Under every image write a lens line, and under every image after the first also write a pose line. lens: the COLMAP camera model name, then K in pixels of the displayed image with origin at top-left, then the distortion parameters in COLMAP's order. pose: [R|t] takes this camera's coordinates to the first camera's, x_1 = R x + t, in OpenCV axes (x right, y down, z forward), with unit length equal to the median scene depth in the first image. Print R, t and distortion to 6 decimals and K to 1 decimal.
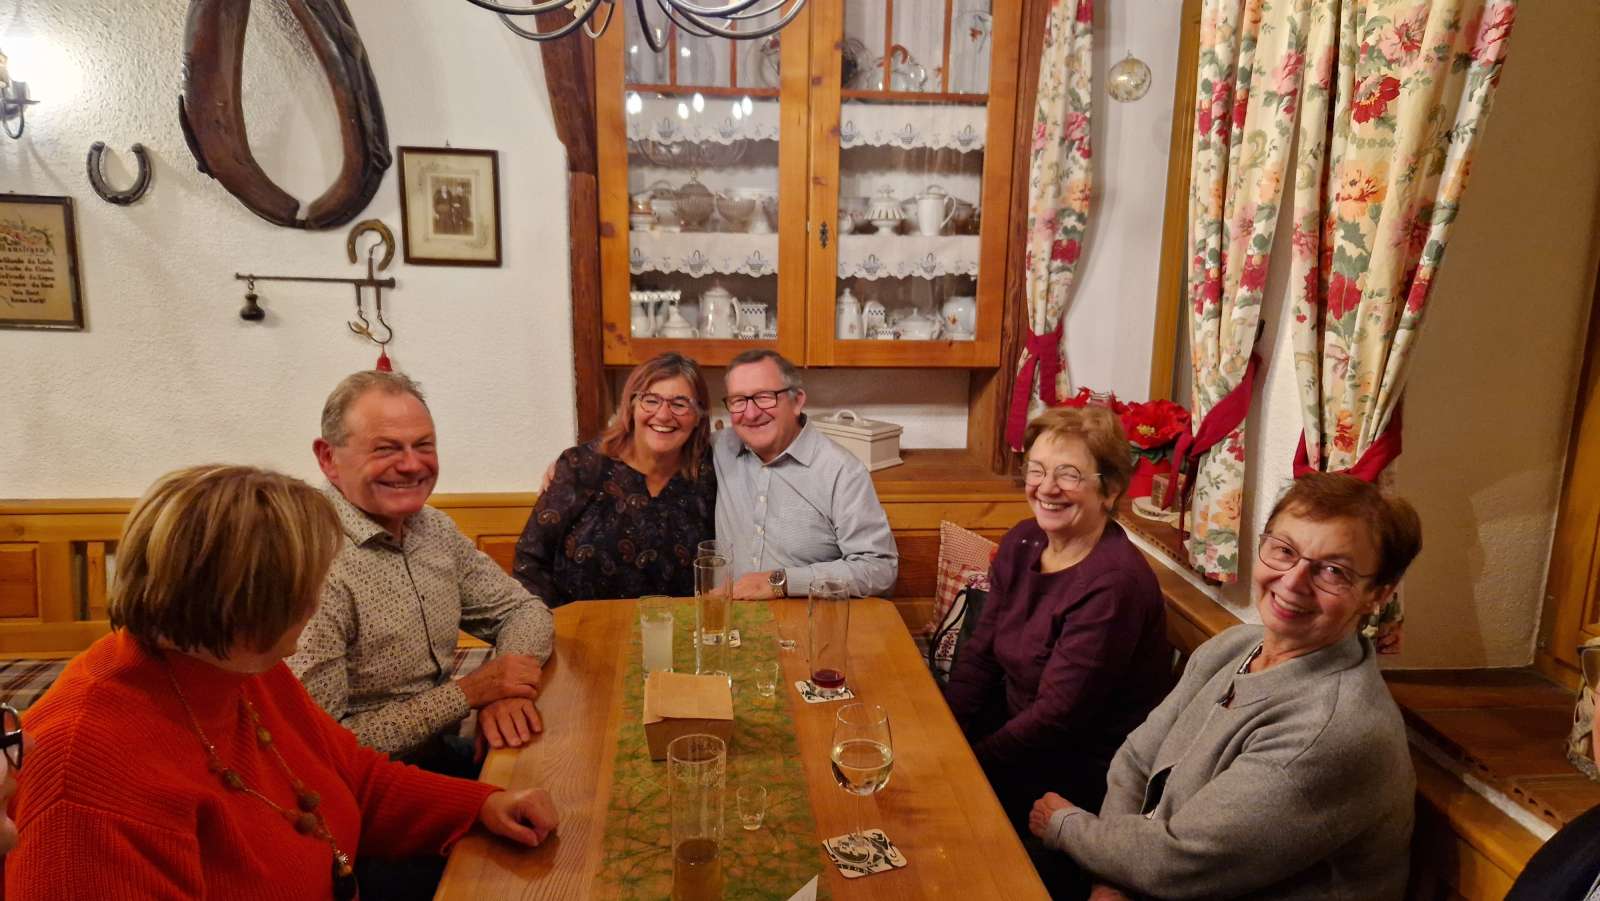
lens RADIAL K [[1179.5, 0, 799.8], [0, 1179.5, 462.0], [0, 0, 1]] dist [0.074441, -0.002511]
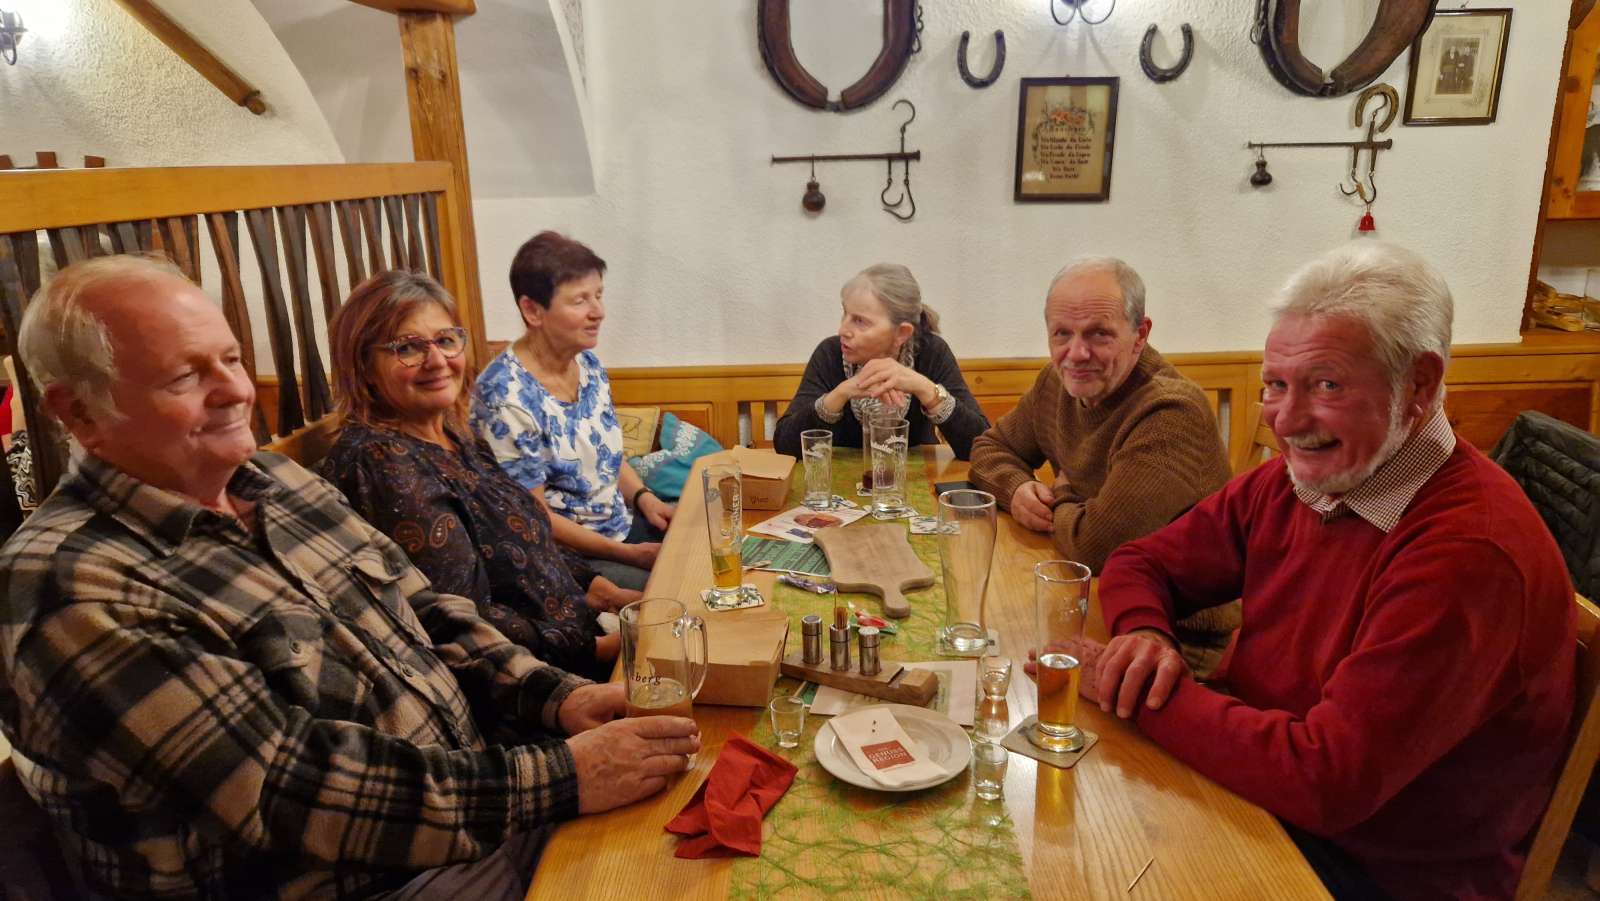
lens RADIAL K [[1118.3, 0, 800.6], [0, 1118.3, 442.2], [0, 0, 1]] dist [0.045827, -0.009862]
pose [[0.997429, -0.011851, -0.070670, -0.801266], [0.018575, 0.995279, 0.095264, 0.007279], [0.069207, -0.096332, 0.992940, -0.062616]]
